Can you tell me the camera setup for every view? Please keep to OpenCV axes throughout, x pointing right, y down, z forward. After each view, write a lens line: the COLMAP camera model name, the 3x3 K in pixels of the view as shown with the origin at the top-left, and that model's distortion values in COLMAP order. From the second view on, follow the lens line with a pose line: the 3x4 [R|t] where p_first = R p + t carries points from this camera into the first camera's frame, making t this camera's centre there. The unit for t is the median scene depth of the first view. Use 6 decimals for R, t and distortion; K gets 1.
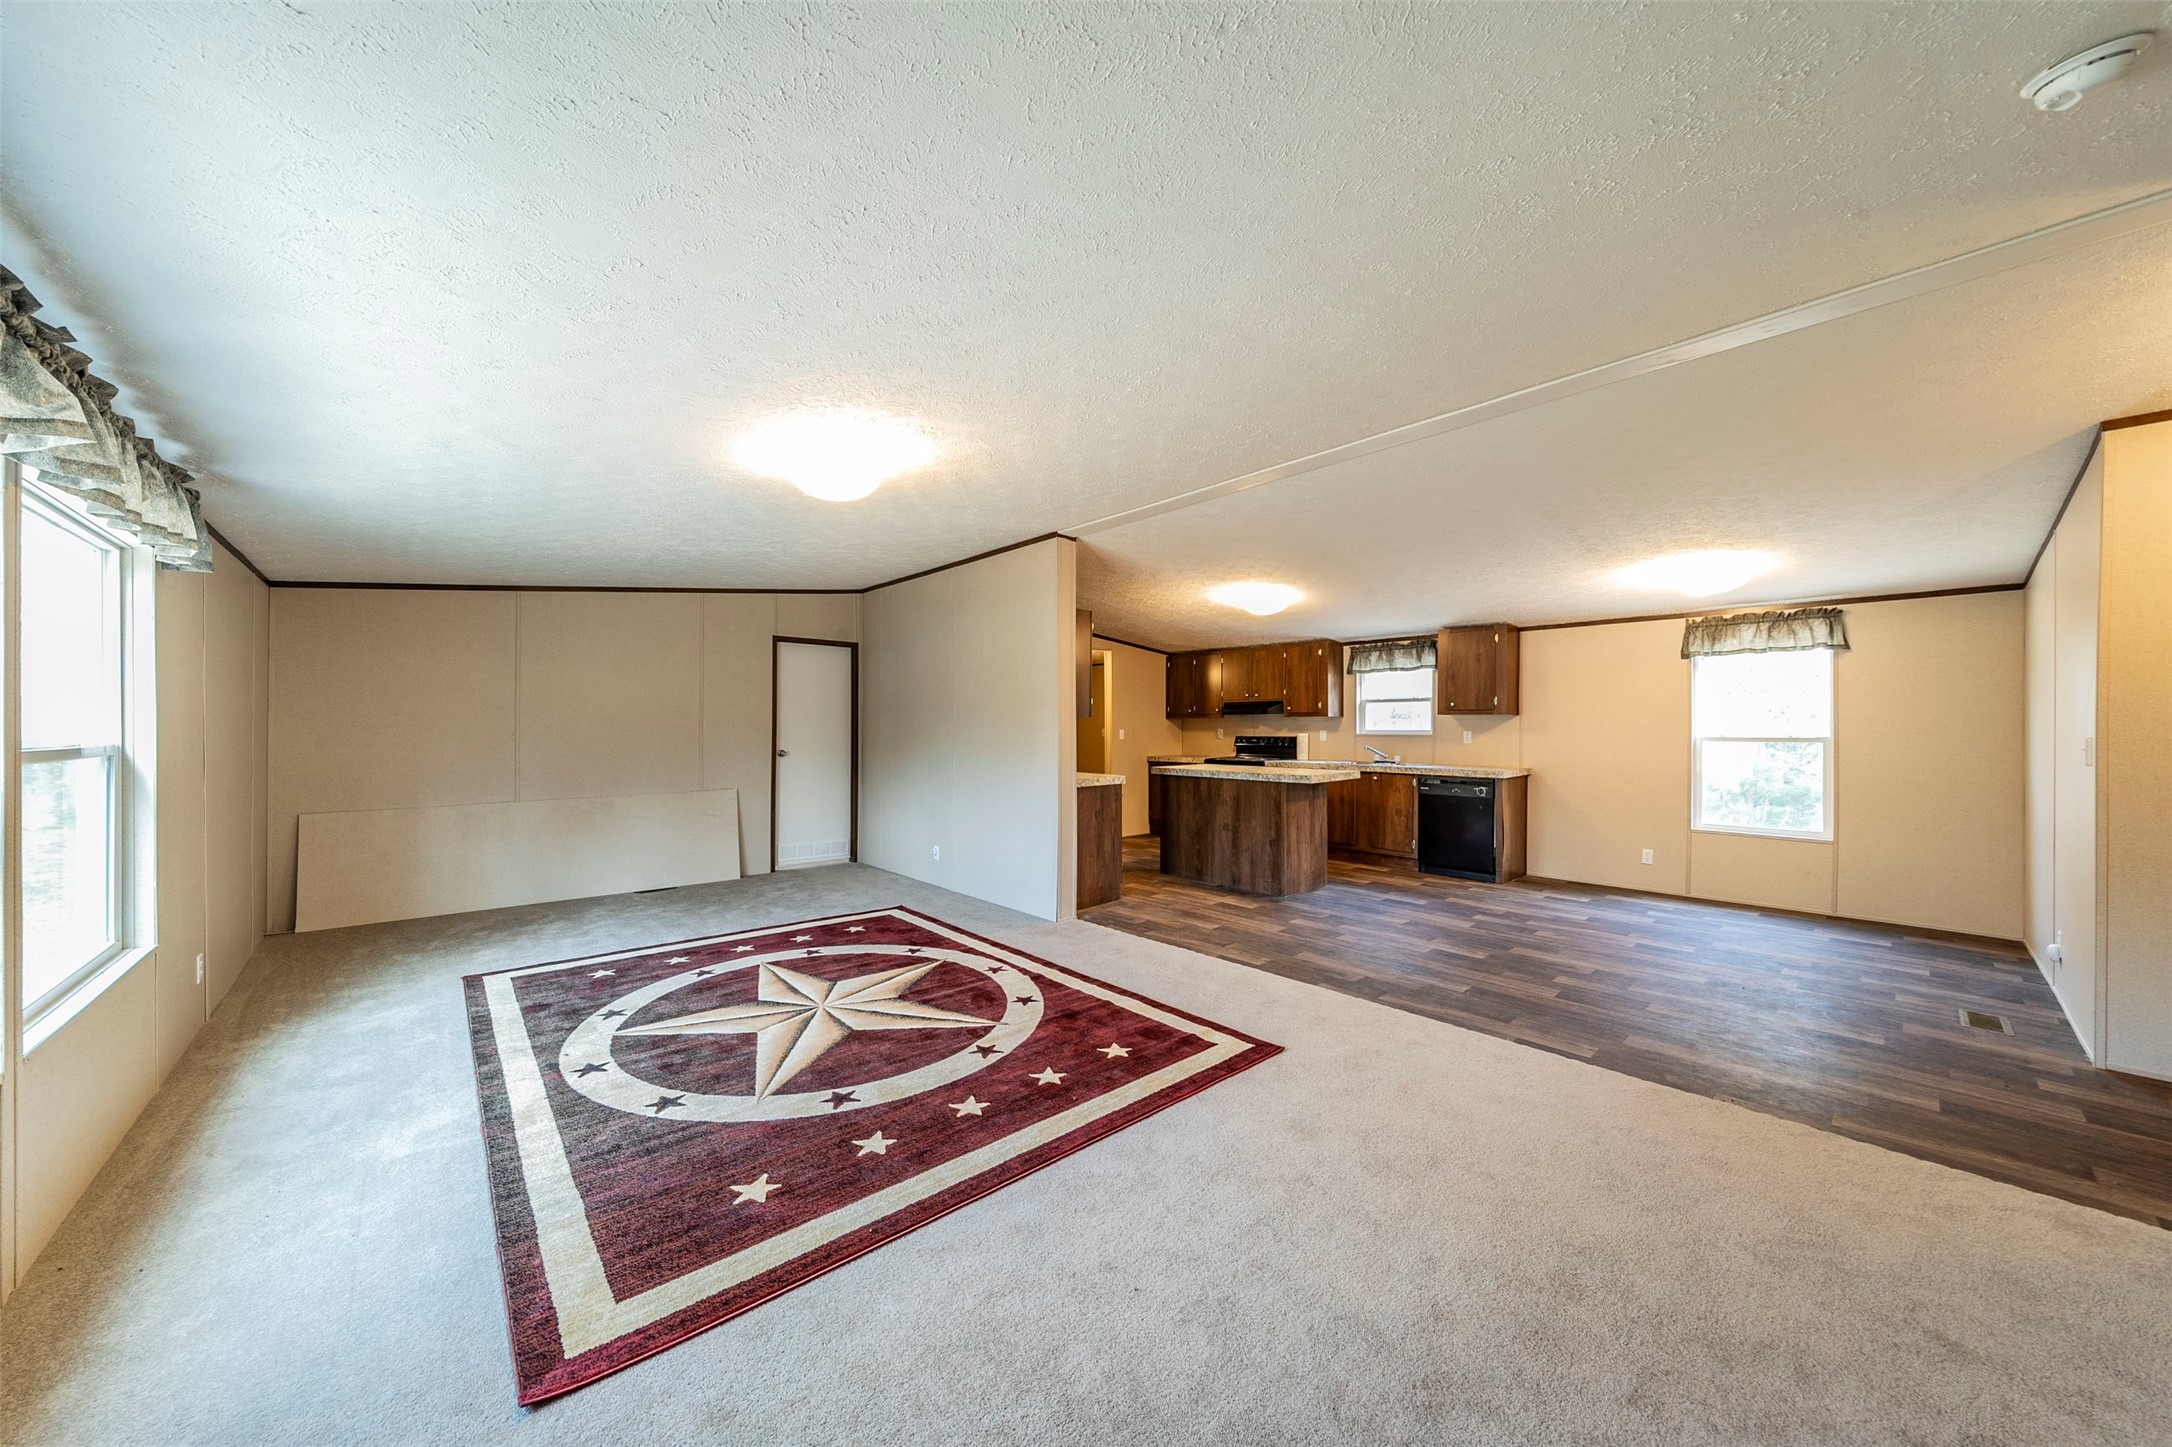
lens RADIAL K [[764.5, 0, 1095.9], [0, 764.5, 717.3], [0, 0, 1]] dist [-0.000040, 0.000593]
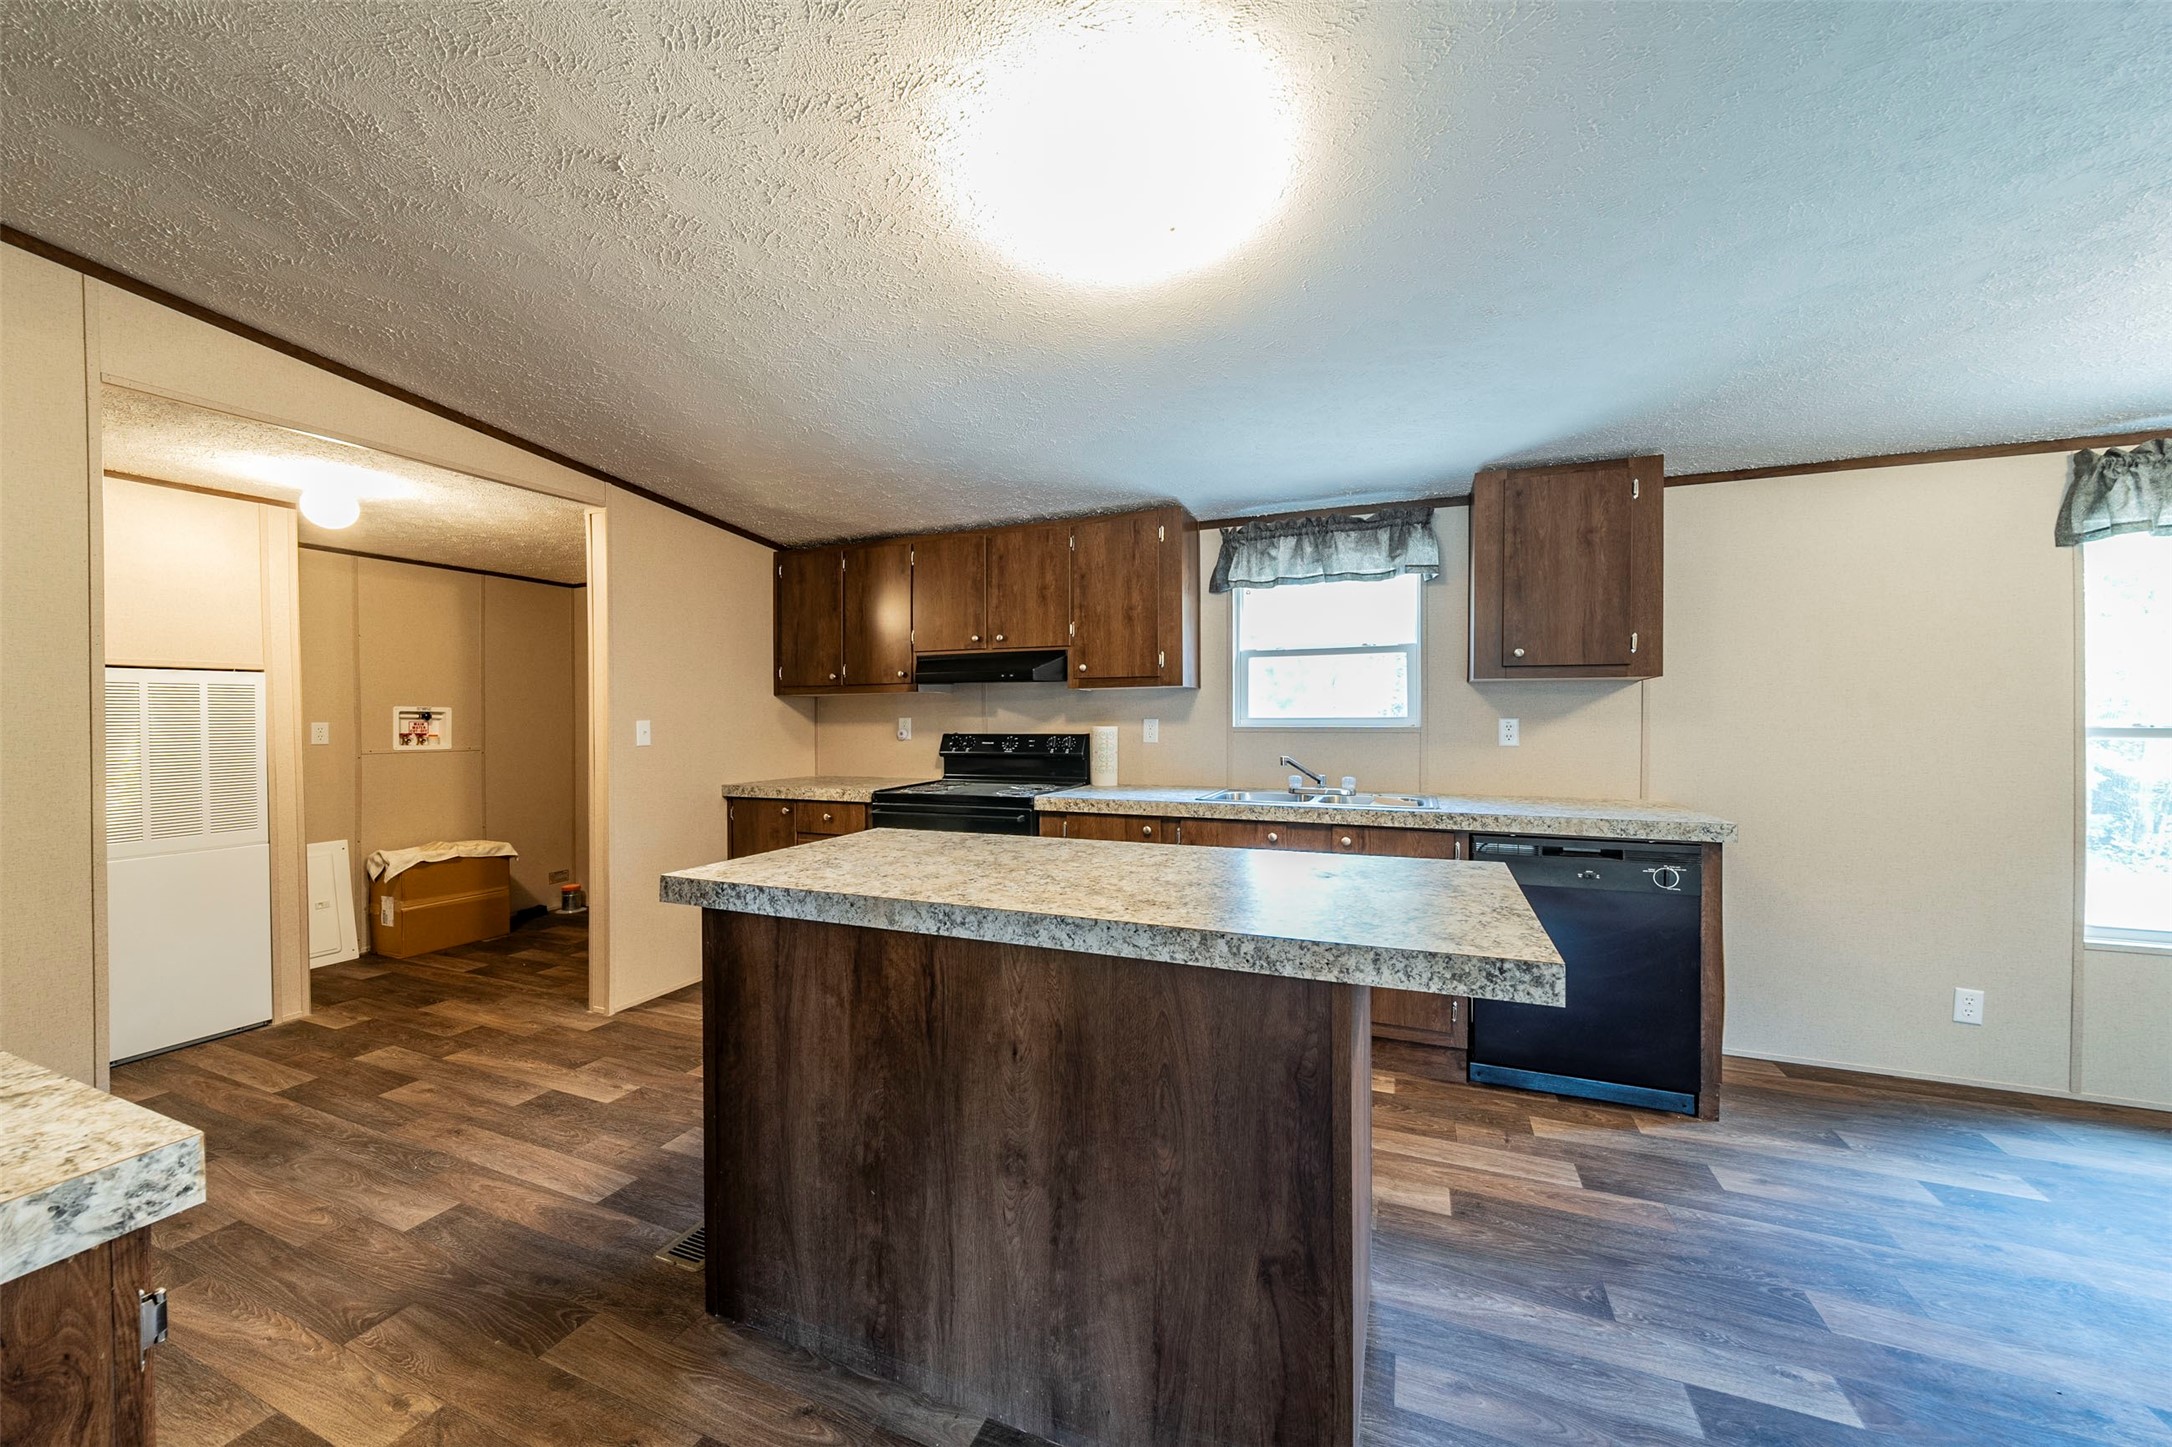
lens RADIAL K [[764.5, 0, 1108.0], [0, 764.5, 712.4], [0, 0, 1]] dist [-0.000040, 0.000593]
pose [[0.891336, 0.004691, 0.453319, 0.089279], [-0.003580, 0.999988, -0.003307, 0.017559], [-0.453329, 0.001325, 0.891342, 0.742733]]
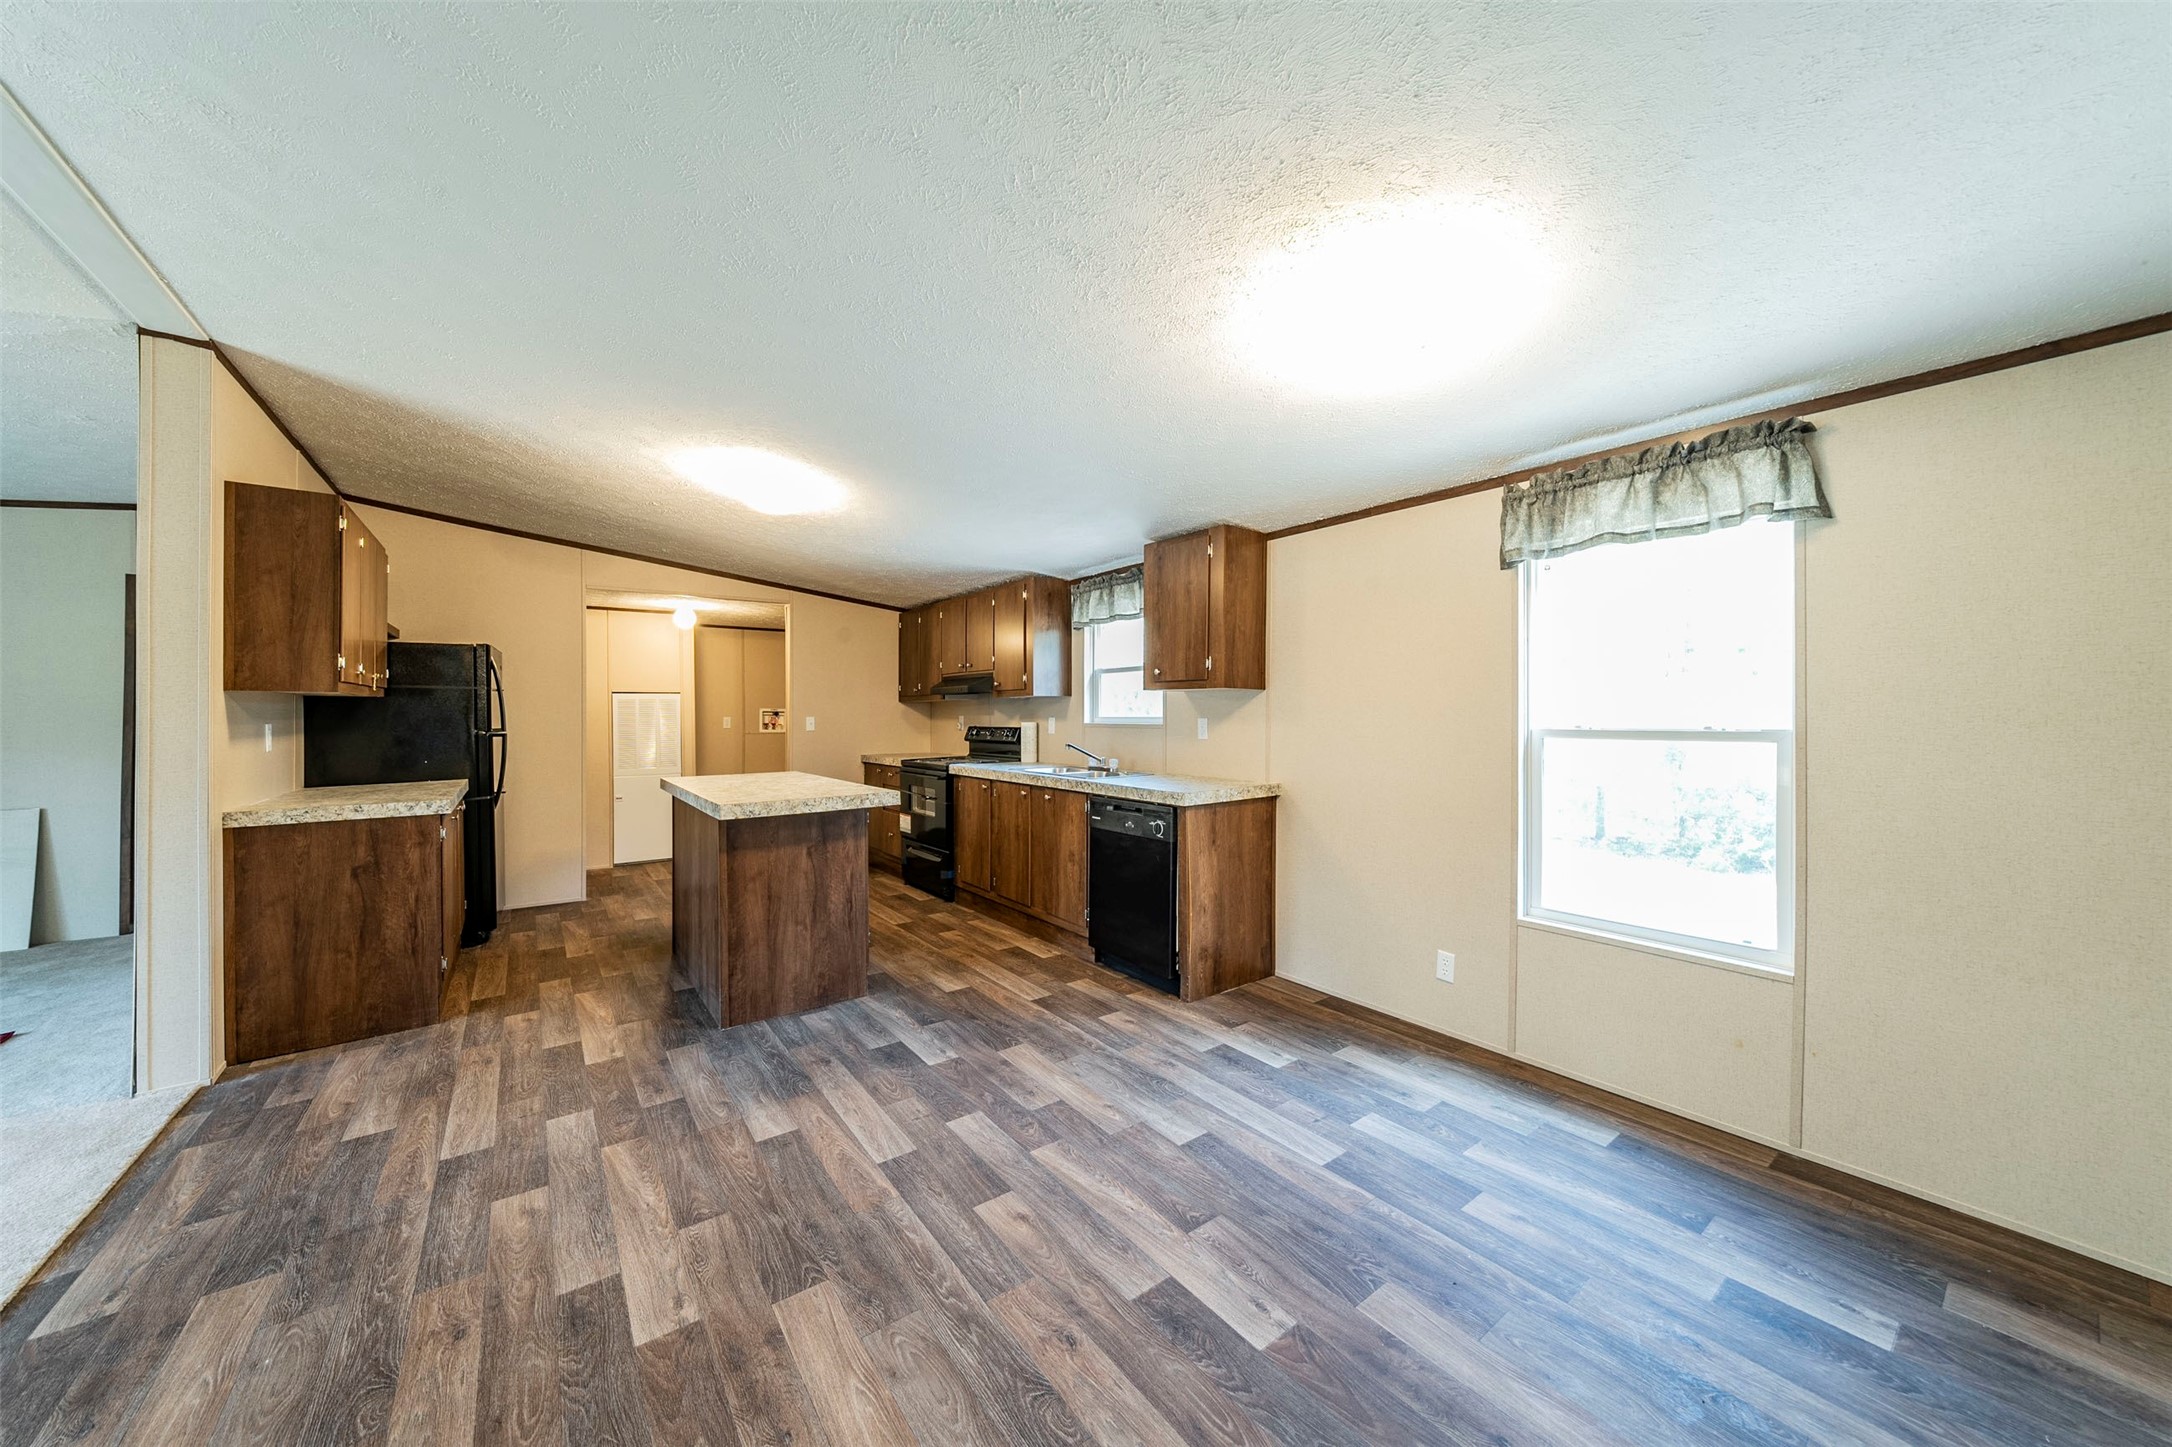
lens RADIAL K [[764.5, 0, 1115.7], [0, 764.5, 711.3], [0, 0, 1]] dist [-0.000040, 0.000593]
pose [[0.997008, 0.000885, -0.077288, 0.487581], [-0.000530, 0.999989, 0.004603, 0.010561], [0.077292, -0.004548, 0.996998, 0.431076]]
